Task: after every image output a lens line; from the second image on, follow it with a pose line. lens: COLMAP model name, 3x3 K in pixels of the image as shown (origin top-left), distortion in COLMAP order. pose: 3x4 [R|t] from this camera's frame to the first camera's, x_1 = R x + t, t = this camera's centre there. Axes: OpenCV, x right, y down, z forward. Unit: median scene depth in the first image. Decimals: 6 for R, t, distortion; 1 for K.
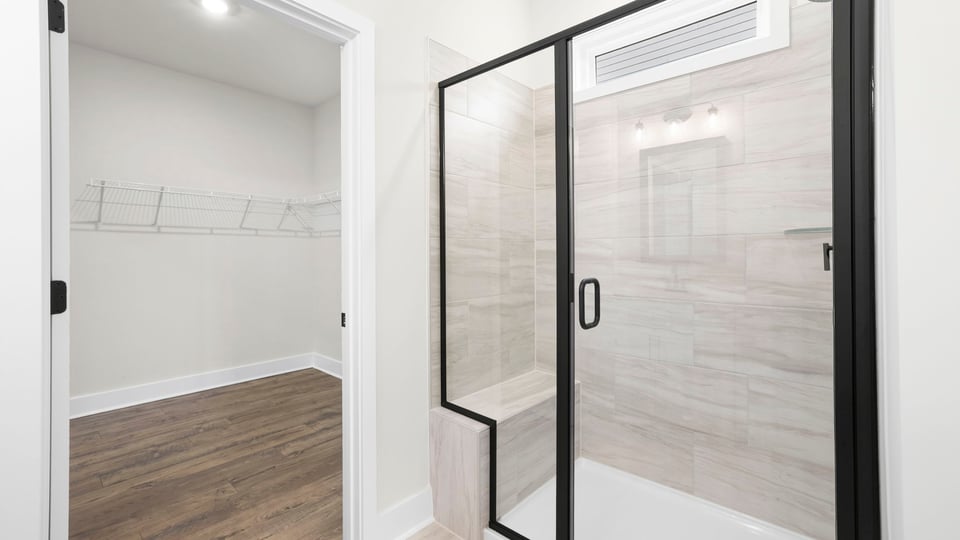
lens RADIAL K [[416.8, 0, 496.2], [0, 416.8, 254.0], [0, 0, 1]] dist [0.002269, 0.000633]
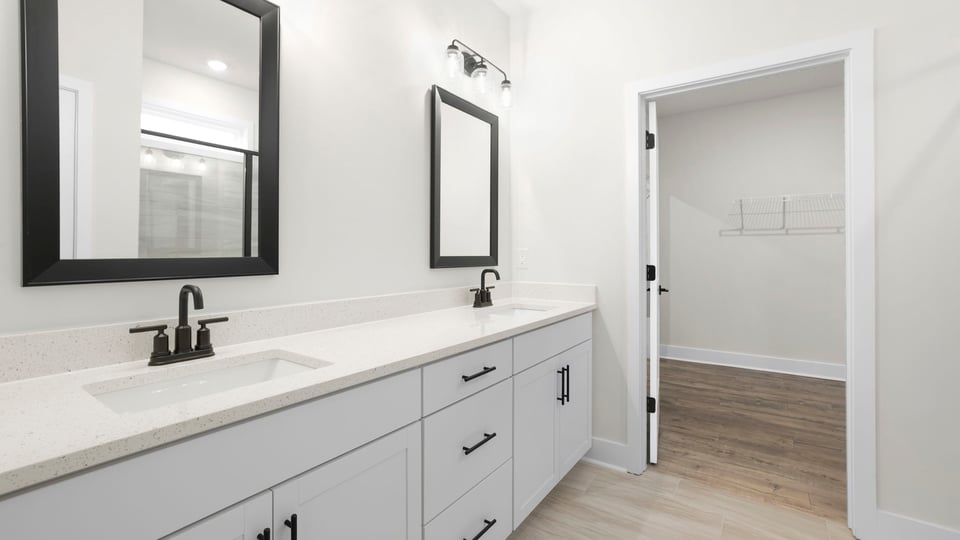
lens RADIAL K [[424.7, 0, 478.9], [0, 424.7, 268.8], [0, 0, 1]] dist [-0.004218, 0.000149]
pose [[0.145762, 0.037336, -0.988615, 0.373179], [0.001990, 0.999275, 0.038031, -0.000960], [0.989318, -0.007511, 0.145582, -0.073037]]
